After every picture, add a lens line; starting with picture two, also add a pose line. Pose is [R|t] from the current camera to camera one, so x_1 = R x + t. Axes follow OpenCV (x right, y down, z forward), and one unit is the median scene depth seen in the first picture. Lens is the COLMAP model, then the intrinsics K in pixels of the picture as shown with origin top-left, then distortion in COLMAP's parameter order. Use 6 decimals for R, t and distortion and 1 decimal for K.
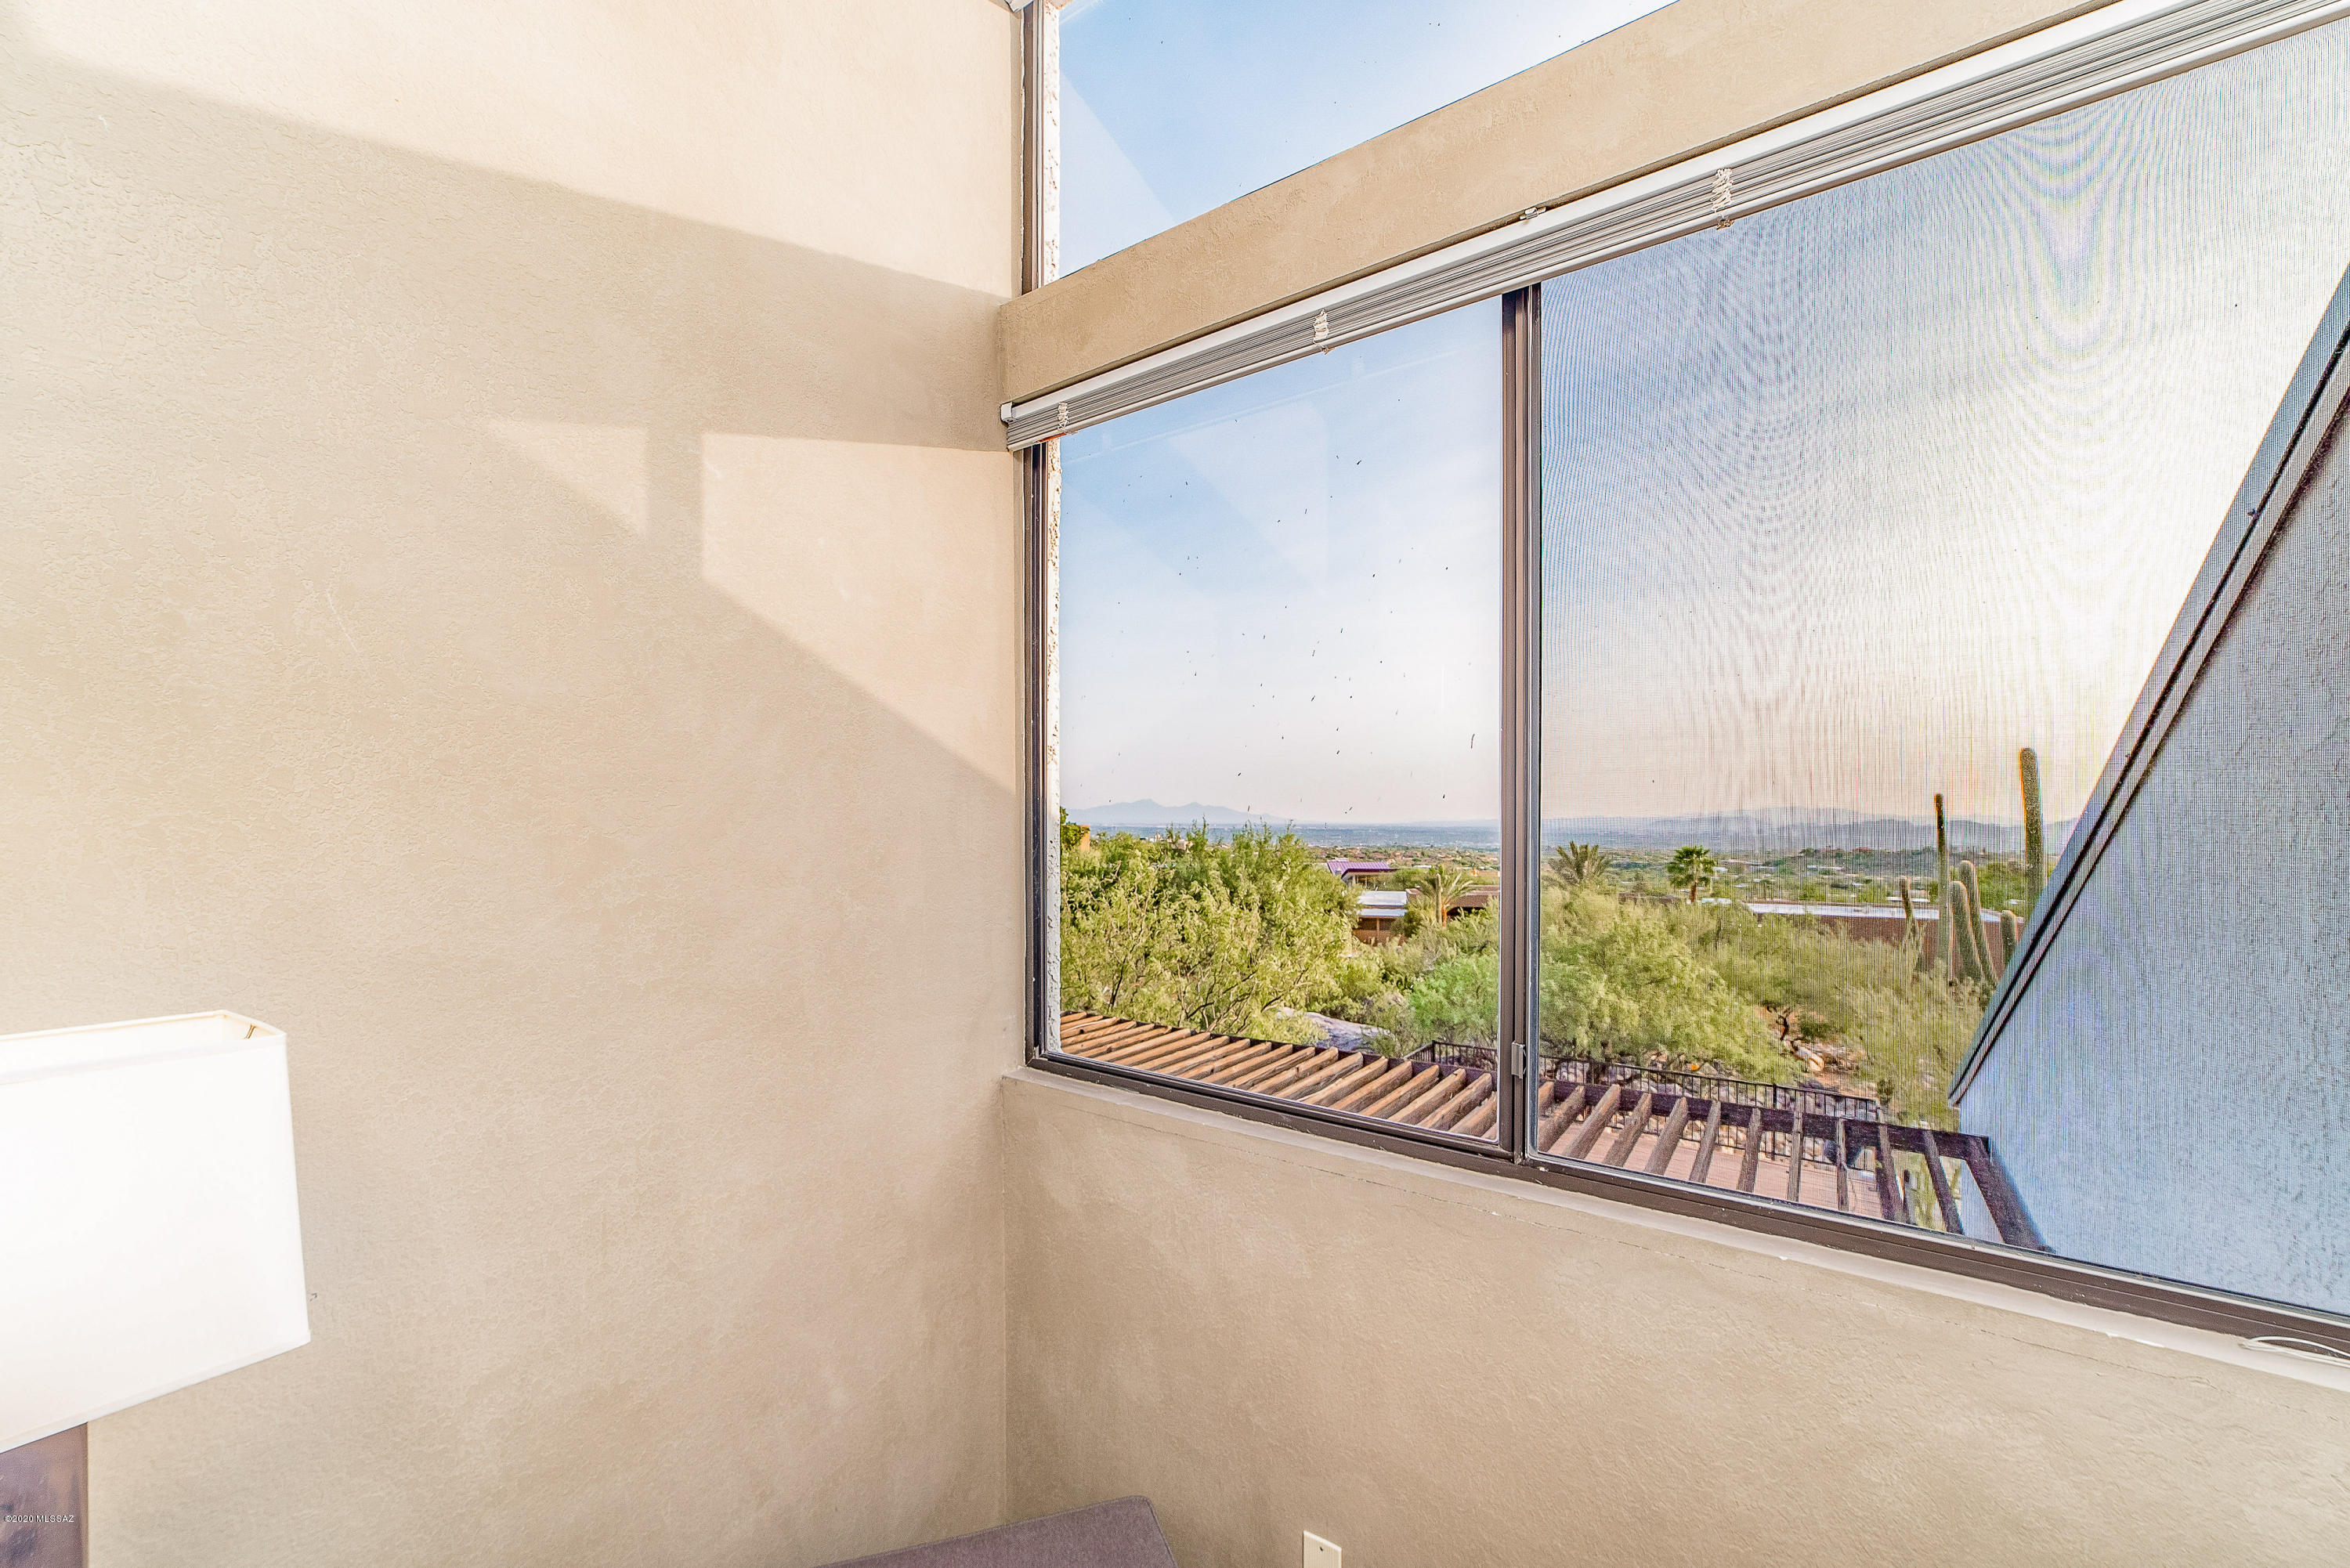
lens RADIAL K [[929.2, 0, 1175.0], [0, 929.2, 784.0], [0, 0, 1]] dist [-0.000803, 0.000010]
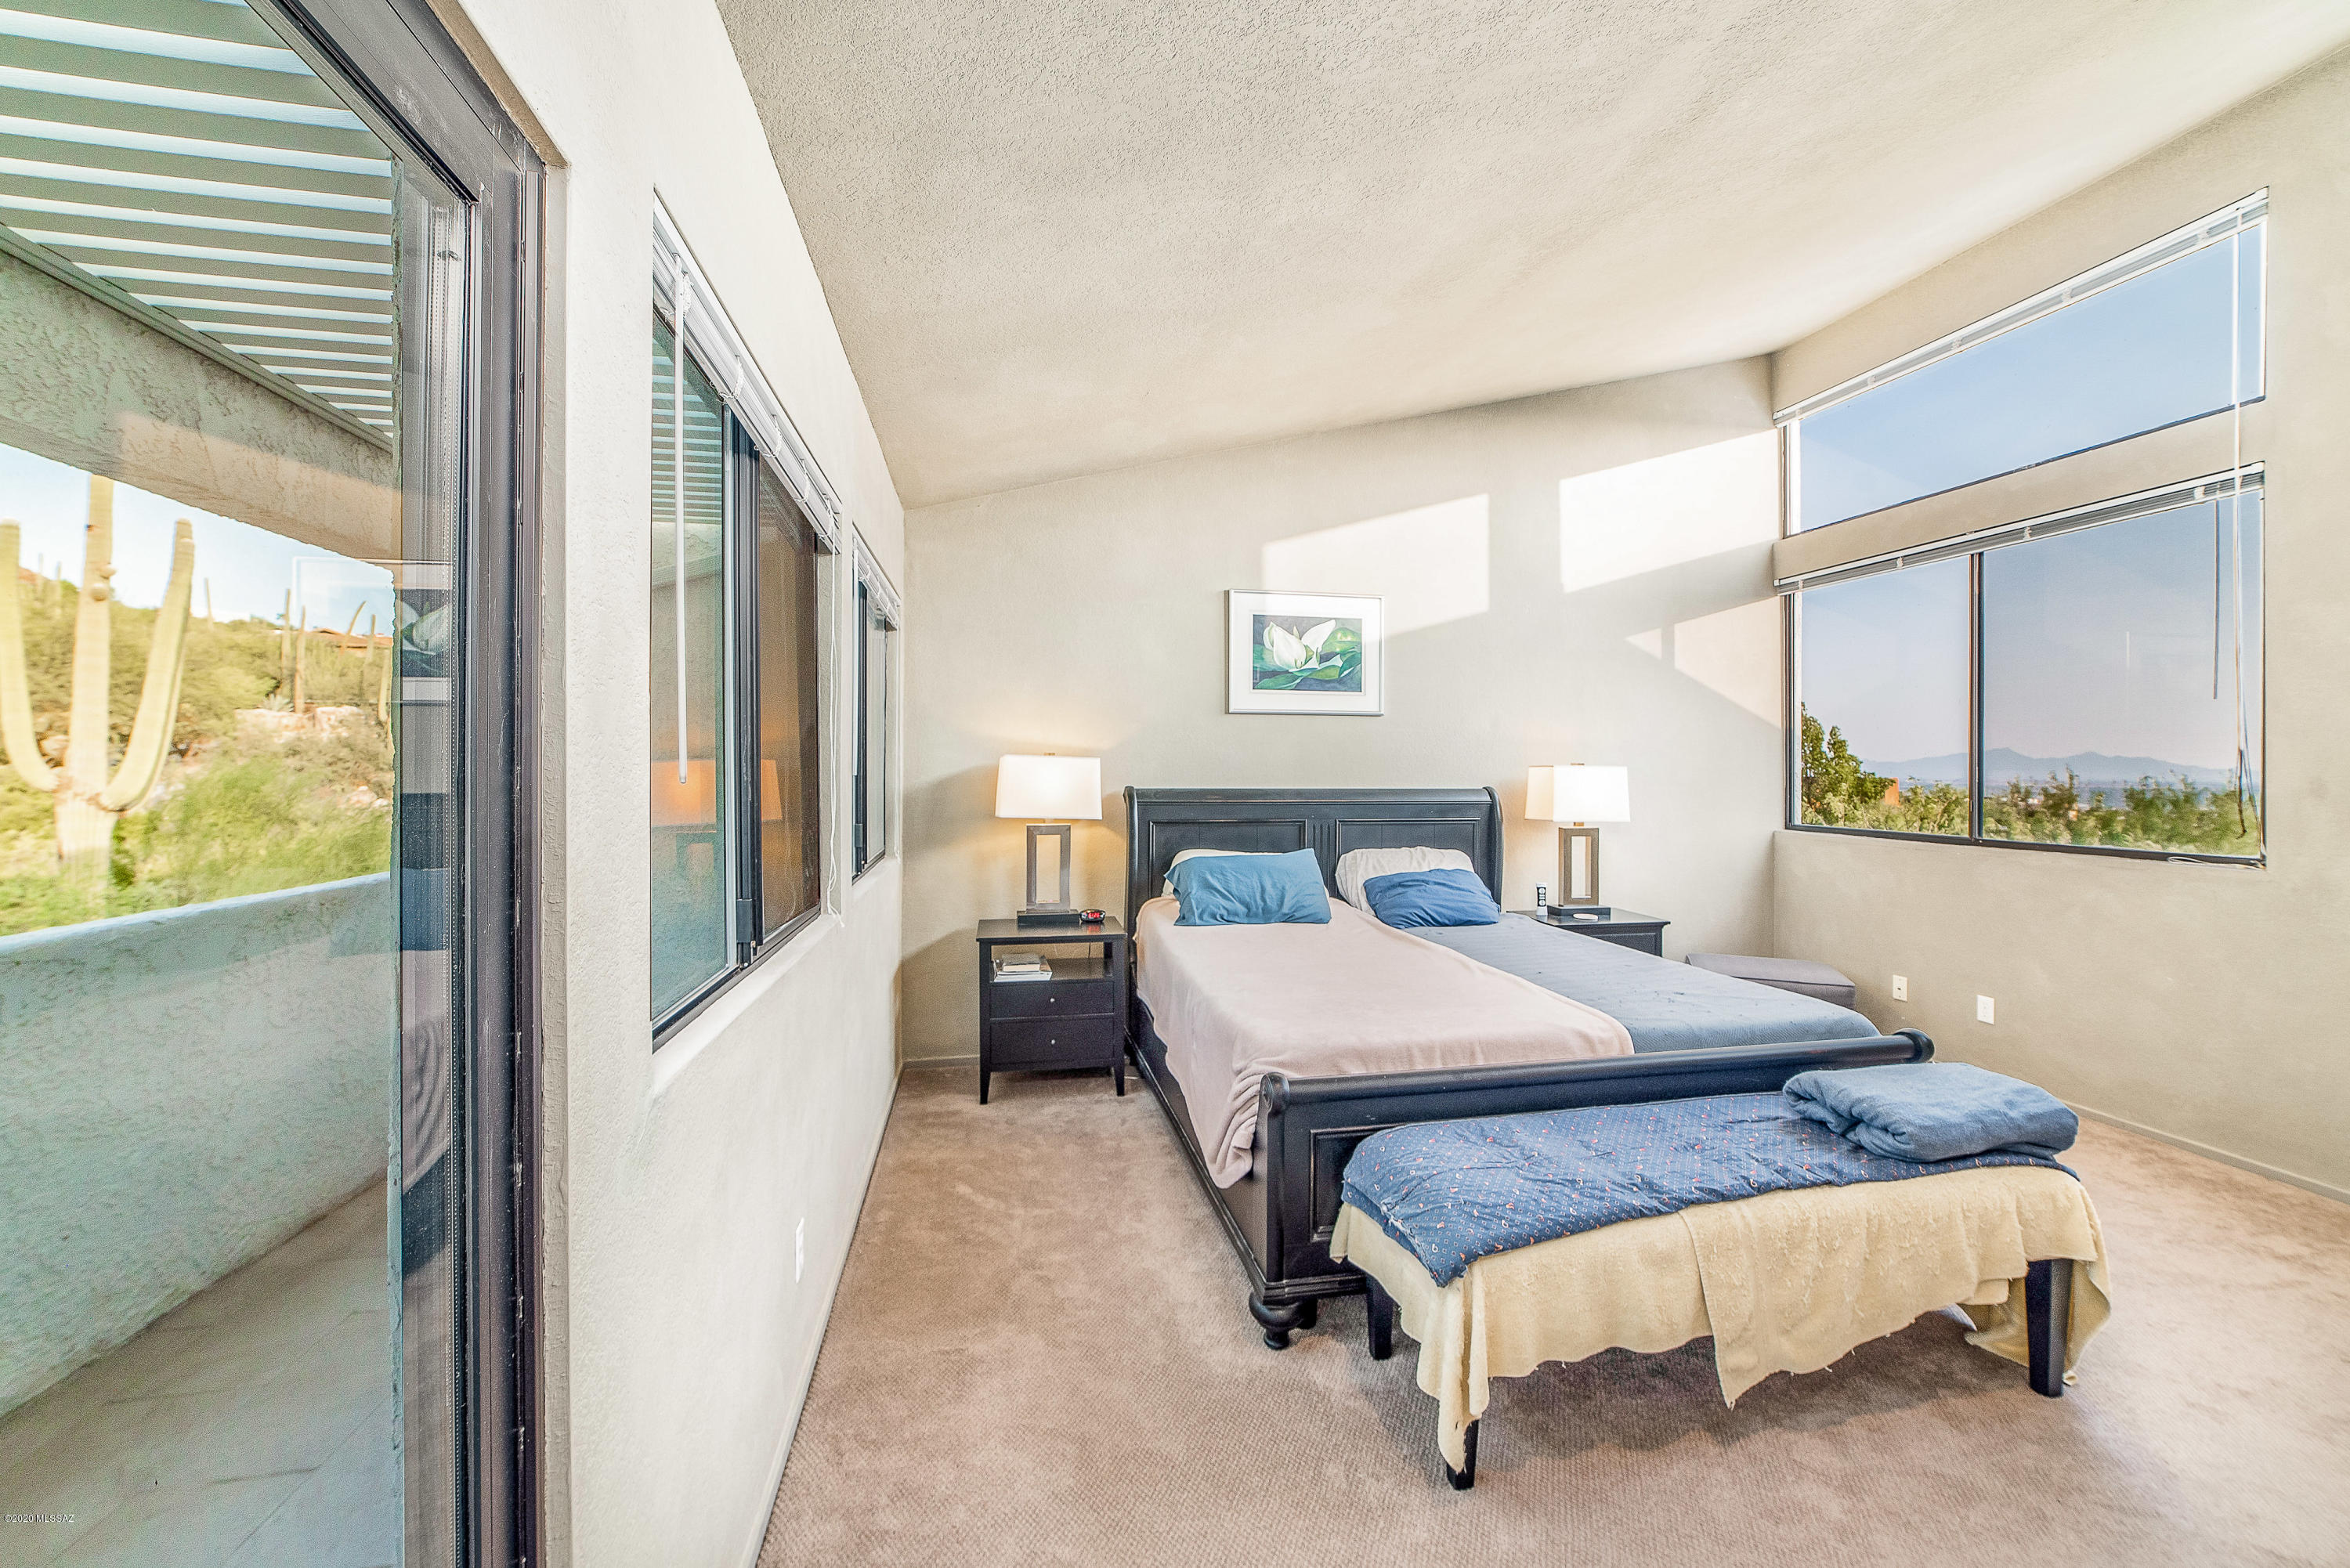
lens RADIAL K [[929.2, 0, 1175.0], [0, 929.2, 784.0], [0, 0, 1]] dist [-0.000803, 0.000010]
pose [[0.718700, 0.006563, -0.695290, 0.446181], [0.020256, 0.999333, 0.030371, 0.058195], [0.695025, -0.035911, 0.718088, -2.178667]]
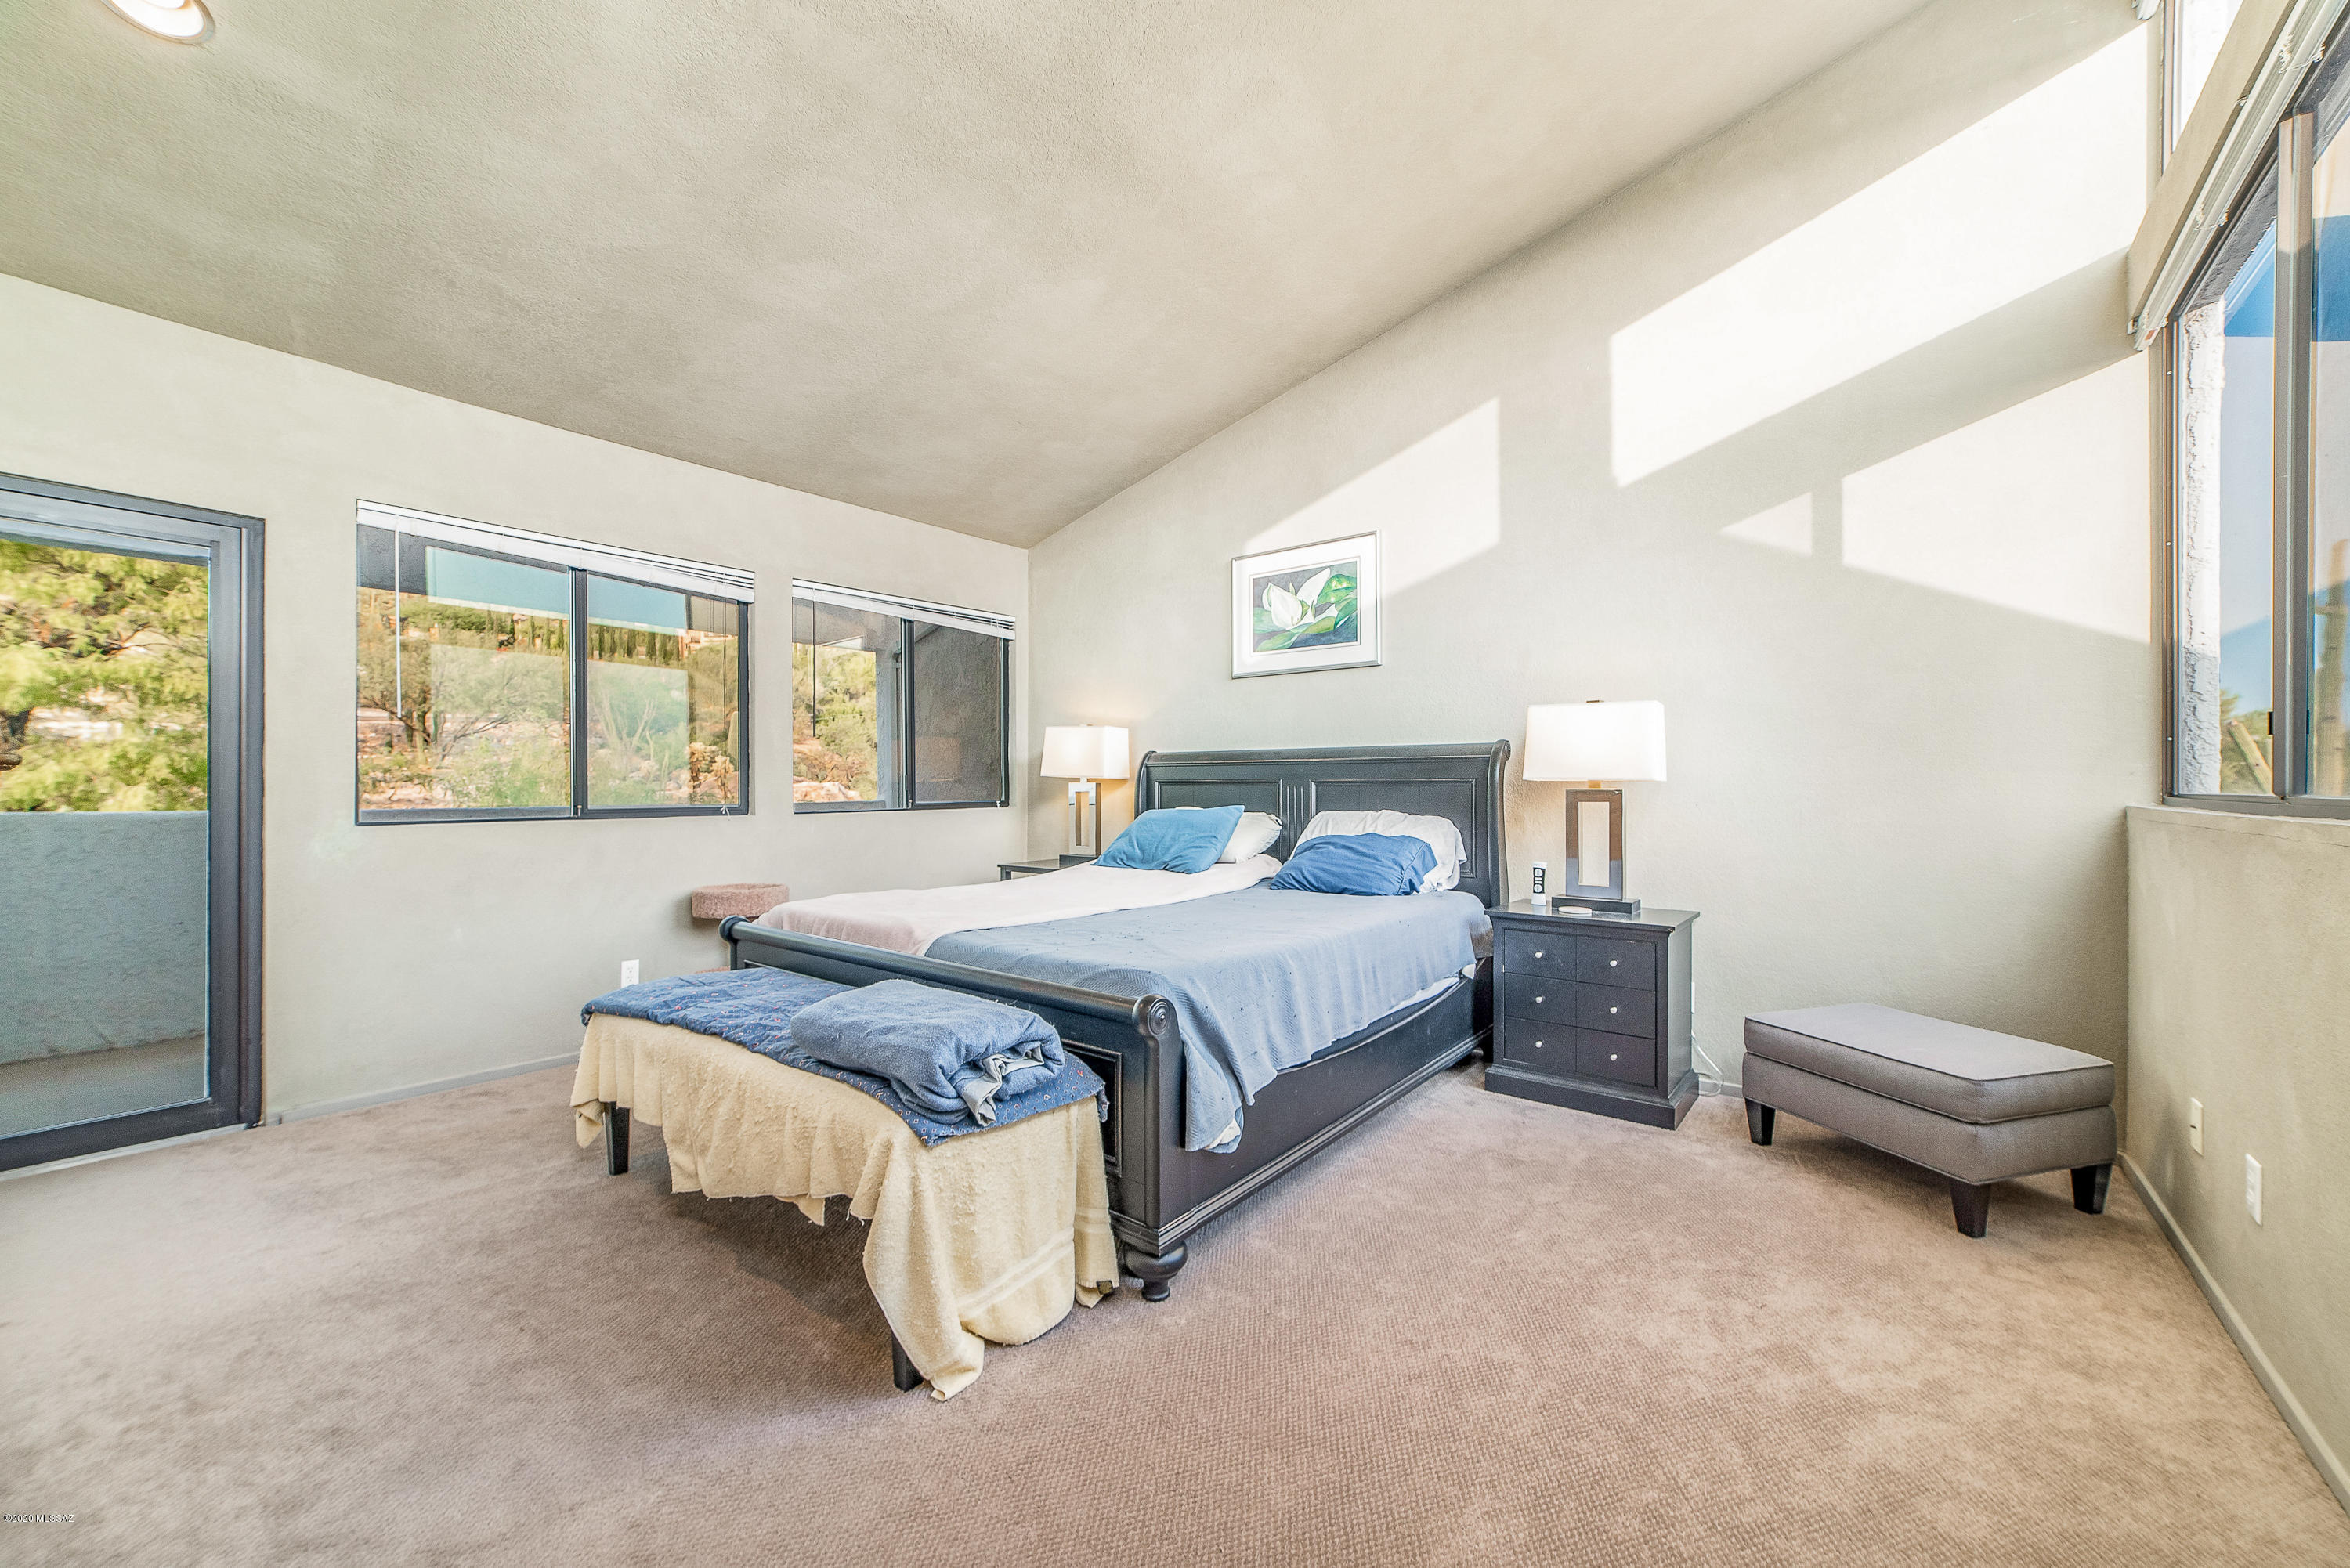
lens RADIAL K [[929.2, 0, 1175.0], [0, 929.2, 784.0], [0, 0, 1]] dist [-0.000803, 0.000010]
pose [[-0.065662, 0.001578, -0.997841, 1.359096], [0.040282, 0.999188, -0.001071, 0.228832], [0.997029, -0.040265, -0.065673, -0.379041]]
